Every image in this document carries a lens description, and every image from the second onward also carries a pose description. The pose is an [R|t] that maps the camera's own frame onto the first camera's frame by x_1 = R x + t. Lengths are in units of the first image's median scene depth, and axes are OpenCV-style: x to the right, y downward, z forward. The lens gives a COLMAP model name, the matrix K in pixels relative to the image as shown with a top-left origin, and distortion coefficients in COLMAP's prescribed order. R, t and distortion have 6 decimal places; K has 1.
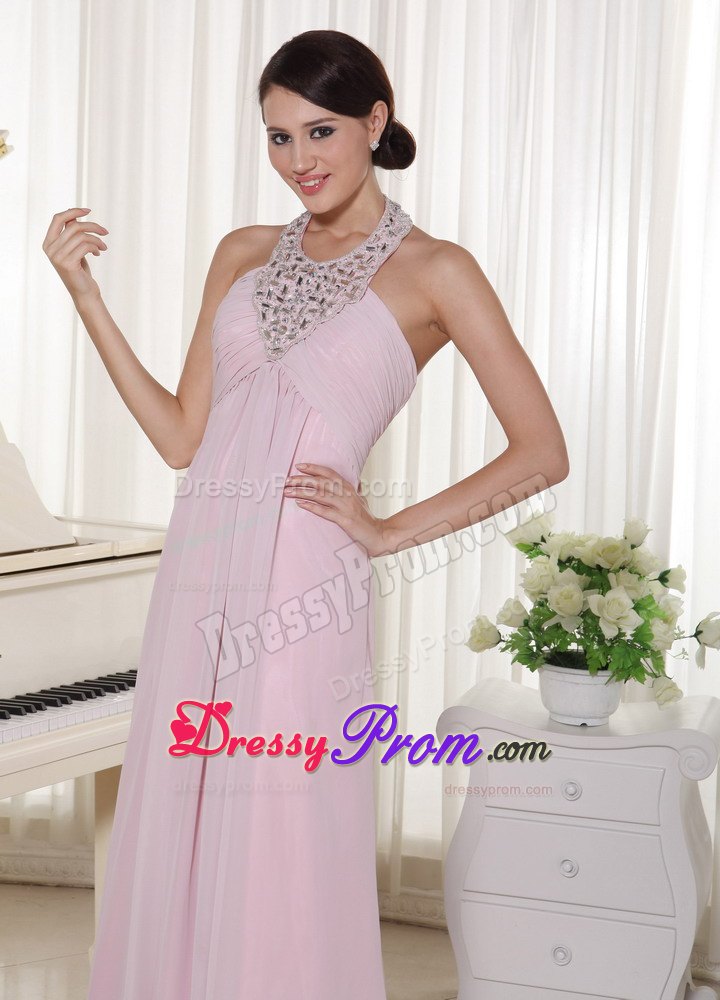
lens RADIAL K [[2273.1, 0, 360.0], [0, 2273.1, 500.0], [0, 0, 1]] dist [0.420011, -0.032623]
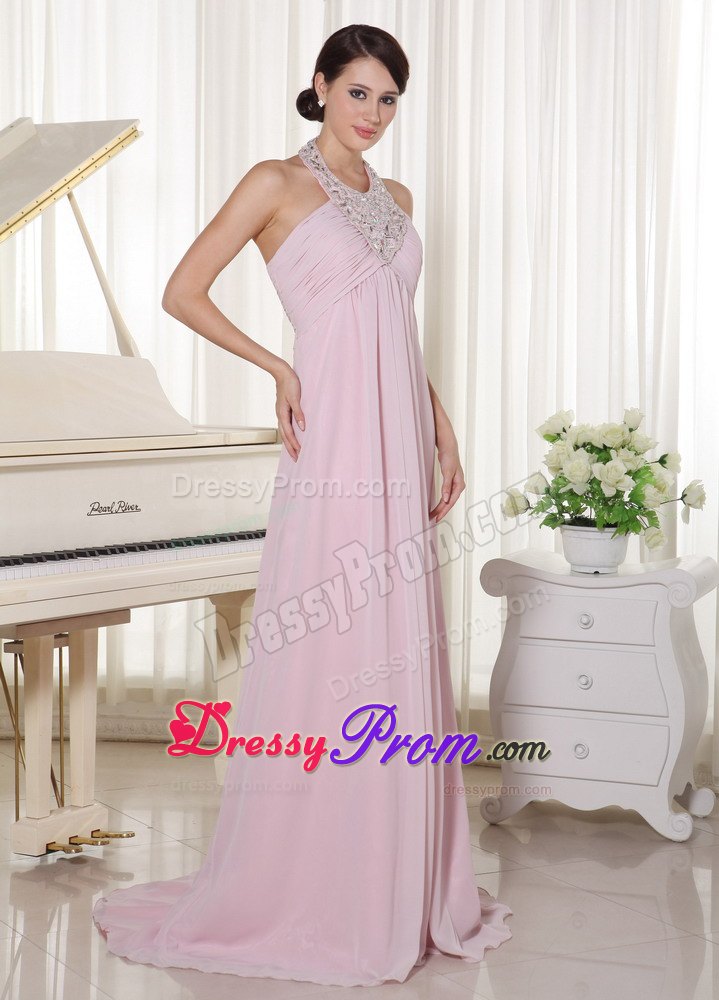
lens RADIAL K [[2511.1, 0, 382.7], [0, 2511.1, 495.0], [0, 0, 1]] dist [0.527276, -0.566569]
pose [[0.997930, -0.020313, -0.061017, 0.066415], [0.018122, 0.999179, -0.036238, 0.104925], [0.061703, 0.035057, 0.997479, -0.408526]]
